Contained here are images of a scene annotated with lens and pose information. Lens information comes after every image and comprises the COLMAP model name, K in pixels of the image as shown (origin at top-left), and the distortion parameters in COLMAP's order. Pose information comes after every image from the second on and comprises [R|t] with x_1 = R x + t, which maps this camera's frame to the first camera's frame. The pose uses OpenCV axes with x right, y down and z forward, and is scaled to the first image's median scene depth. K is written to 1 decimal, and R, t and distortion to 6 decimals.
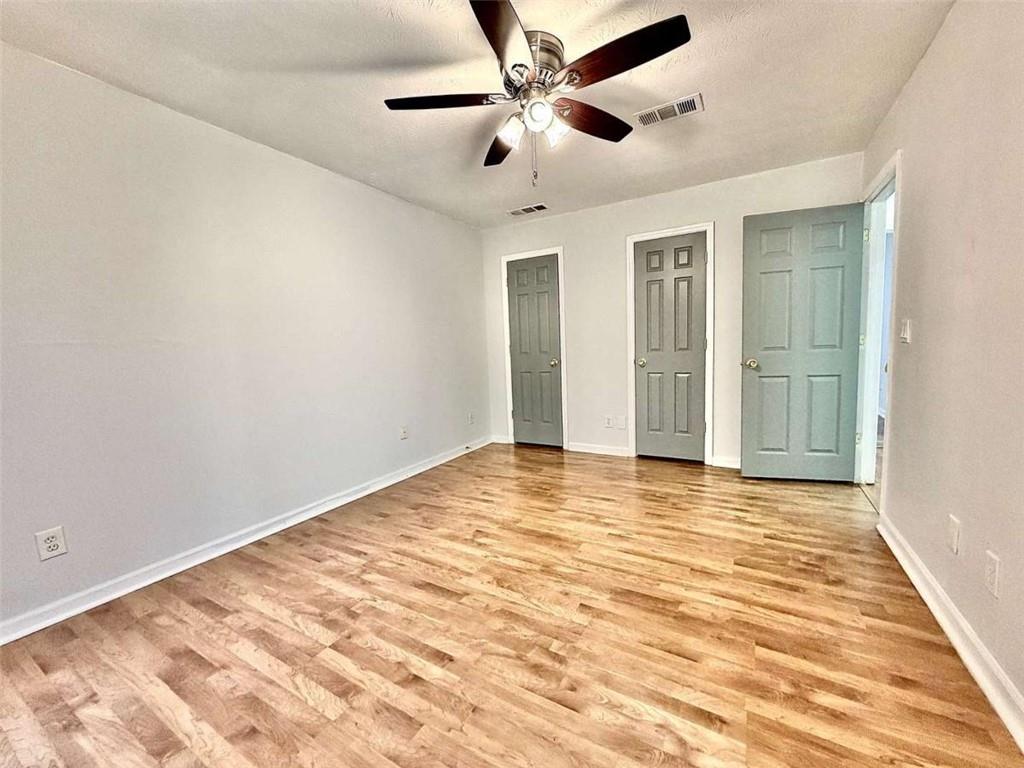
lens RADIAL K [[408.6, 0, 509.7], [0, 408.6, 383.9], [0, 0, 1]] dist [0.000464, 0.000142]
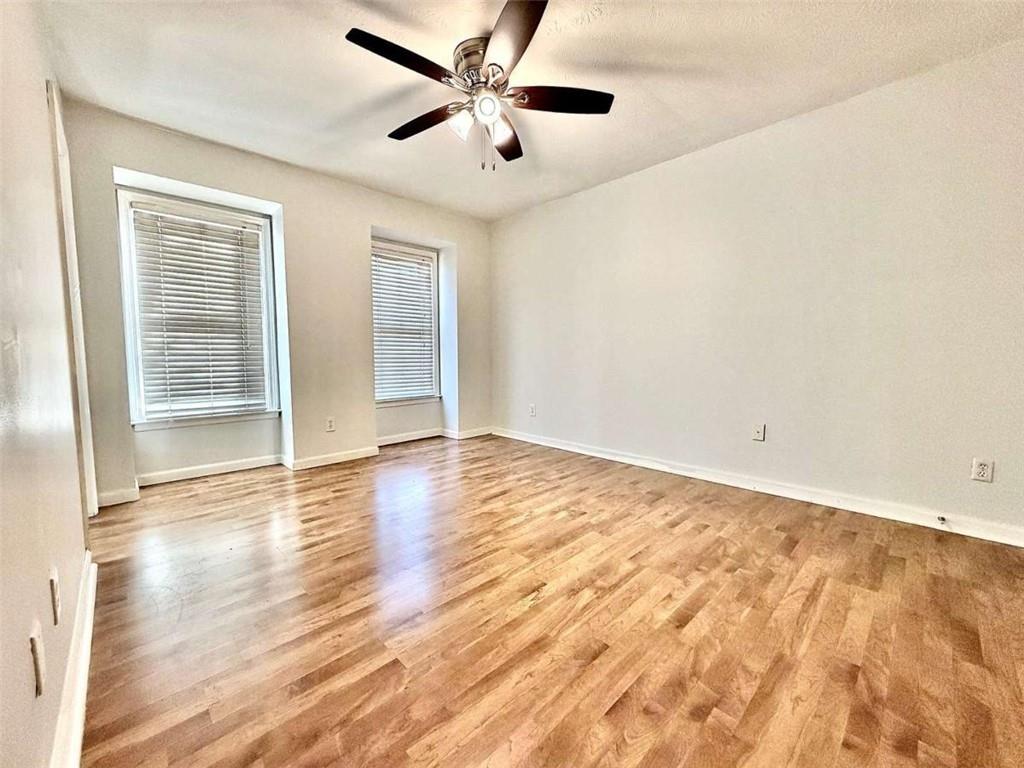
lens RADIAL K [[408.6, 0, 509.7], [0, 408.6, 383.9], [0, 0, 1]] dist [0.000464, 0.000142]
pose [[-0.269178, 0.113375, -0.956394, 0.917725], [-0.077144, 0.987318, 0.138753, -0.067400], [0.959996, 0.111129, -0.257018, 1.112233]]
